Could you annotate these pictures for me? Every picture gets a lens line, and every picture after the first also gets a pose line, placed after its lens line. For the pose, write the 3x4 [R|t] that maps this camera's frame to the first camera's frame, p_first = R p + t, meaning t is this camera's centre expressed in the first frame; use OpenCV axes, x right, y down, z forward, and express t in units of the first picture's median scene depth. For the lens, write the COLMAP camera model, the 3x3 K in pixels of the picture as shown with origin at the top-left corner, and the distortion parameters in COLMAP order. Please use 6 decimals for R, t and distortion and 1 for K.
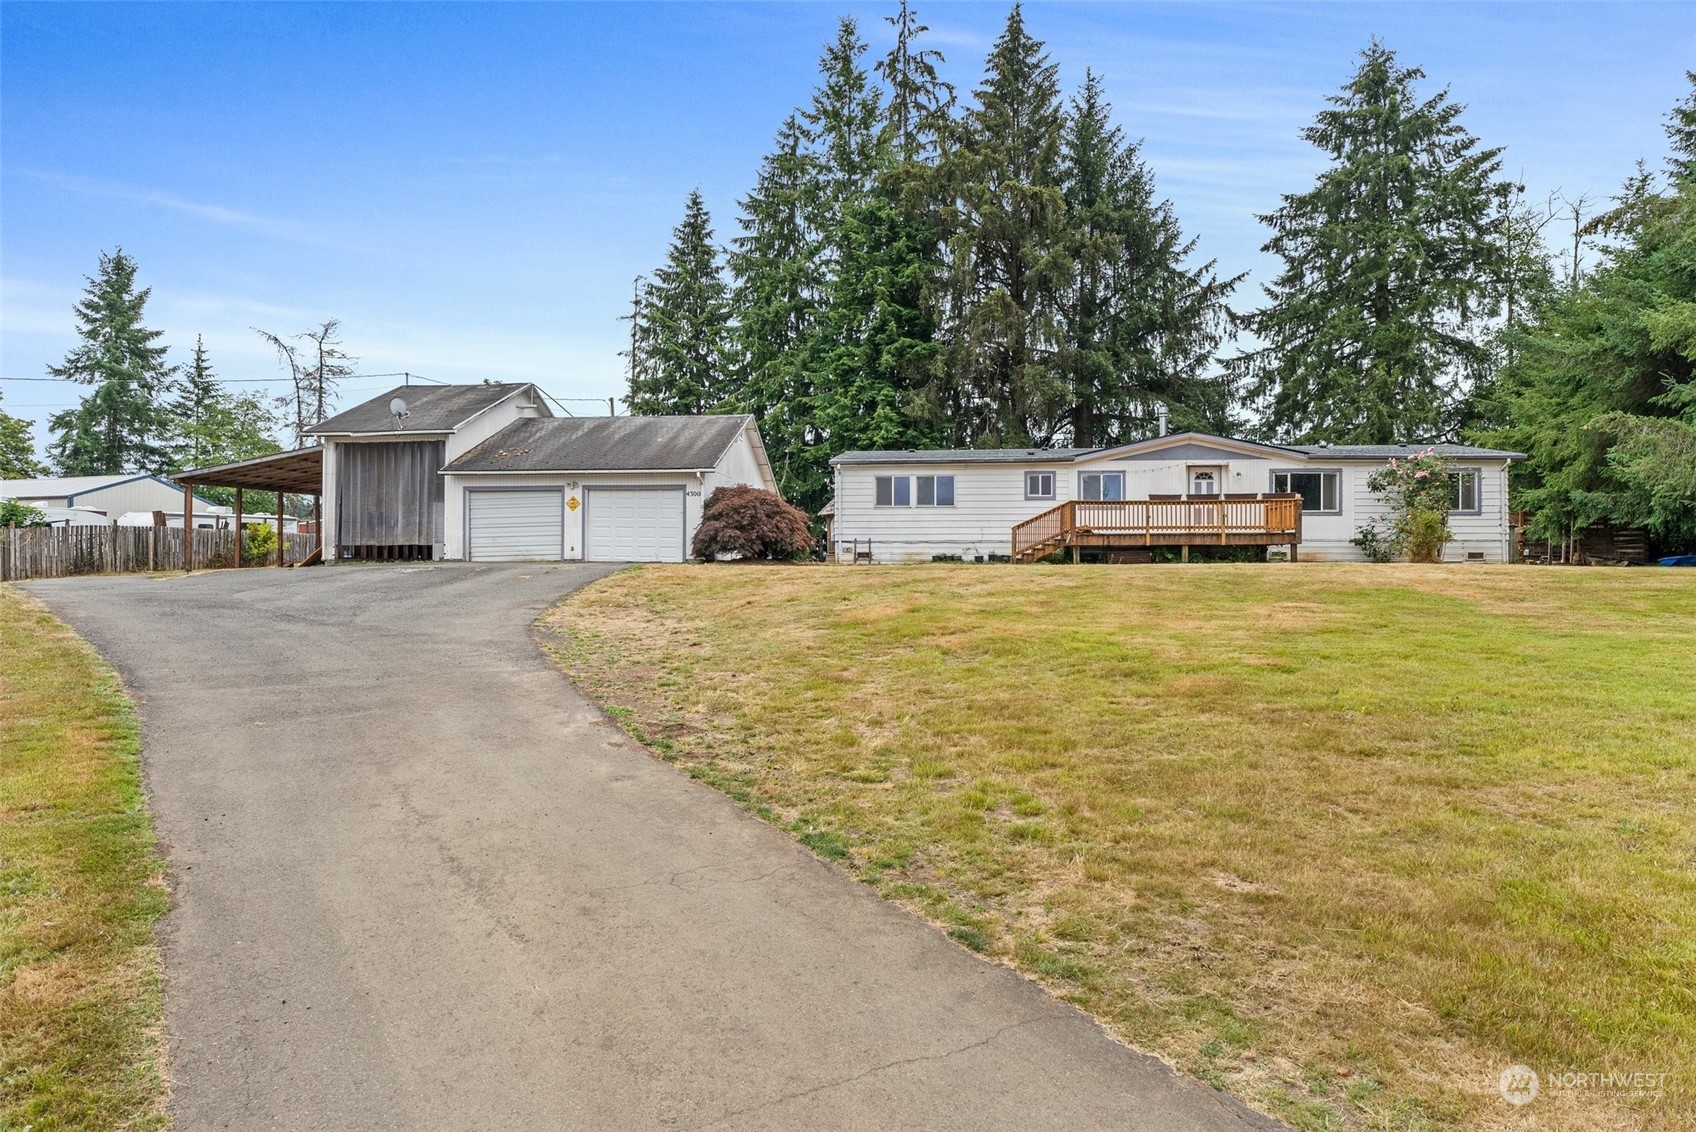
lens RADIAL K [[1036.7, 0, 858.1], [0, 1036.7, 558.7], [0, 0, 1]] dist [-0.021831, 0.002293]
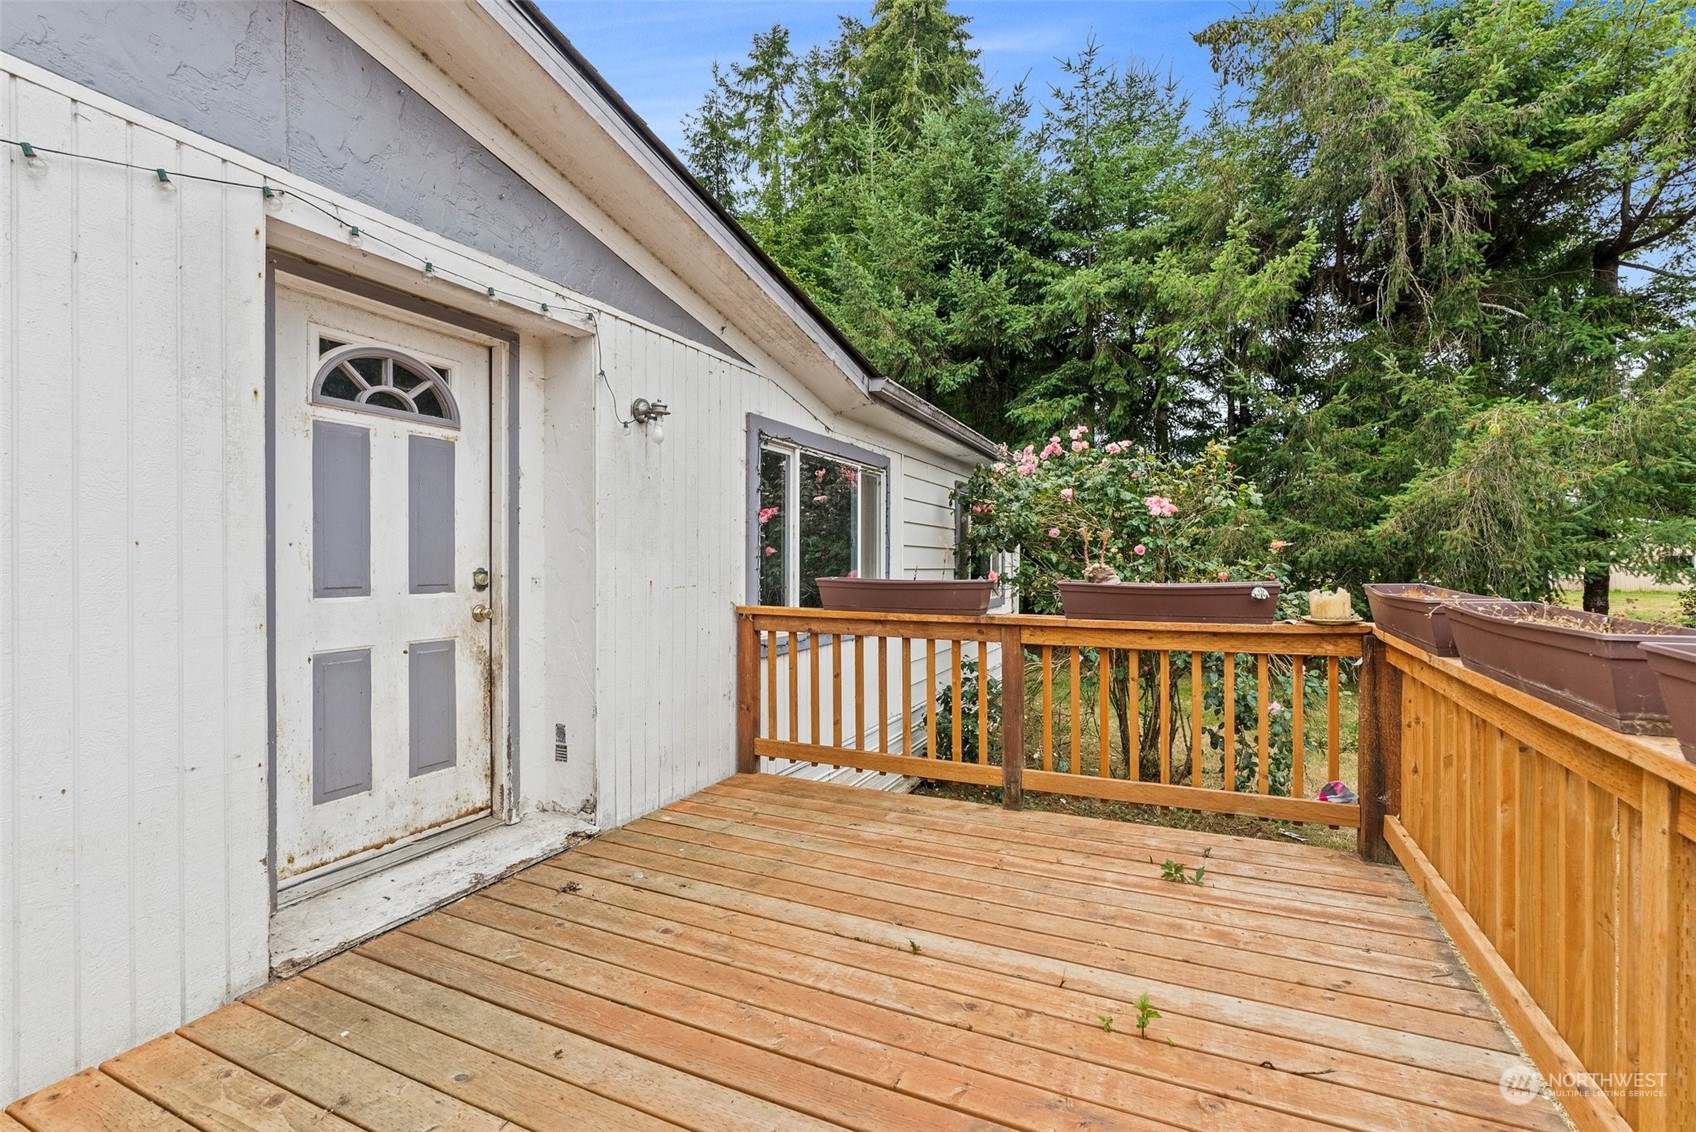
lens RADIAL K [[773.8, 0, 853.2], [0, 773.8, 553.6], [0, 0, 1]] dist [-0.012641, 0.004579]
pose [[0.317128, 0.006893, 0.948358, 0.140322], [-0.005741, 0.999969, -0.005348, -0.031509], [-0.948365, -0.003748, 0.317158, 0.484425]]
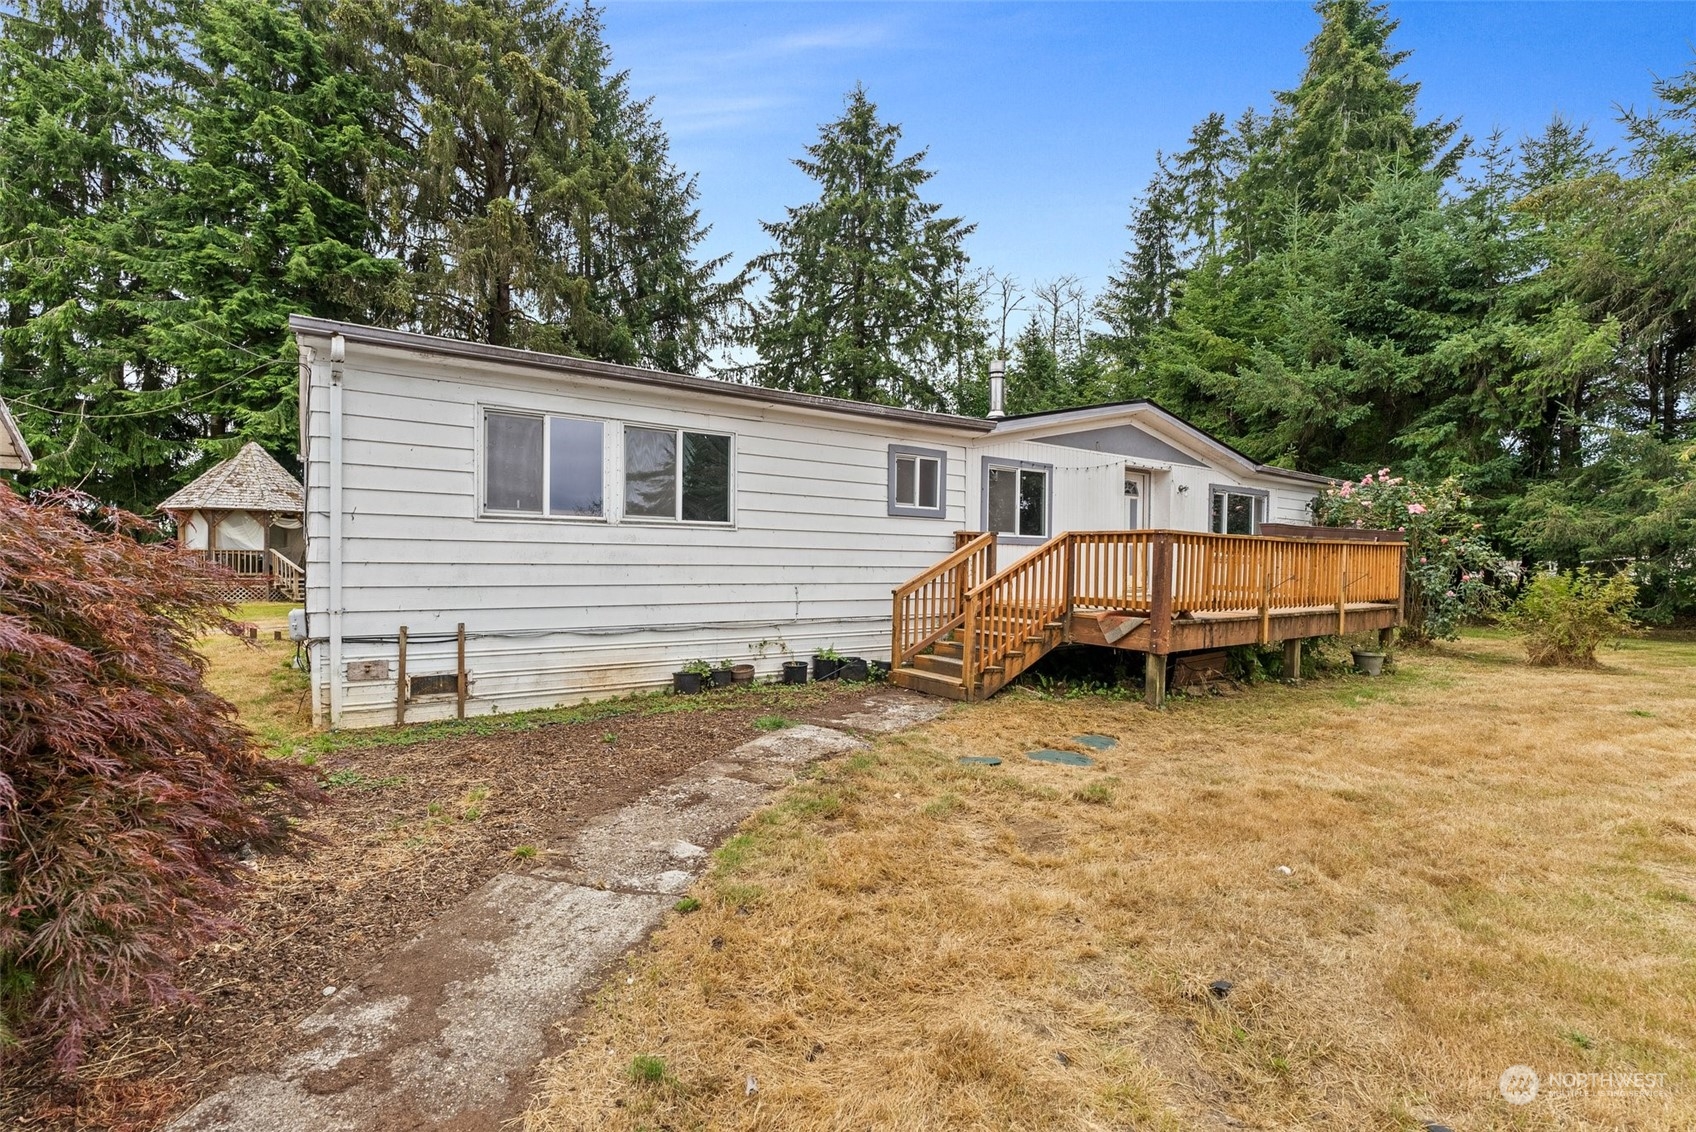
lens RADIAL K [[767.5, 0, 848.0], [0, 767.5, 566.0], [0, 0, 1]] dist [-0.009196, 0.000480]
pose [[0.754119, 0.004202, 0.656724, -0.024793], [-0.016993, 0.999770, 0.013116, -0.021595], [-0.656518, -0.021050, 0.754017, 0.415134]]
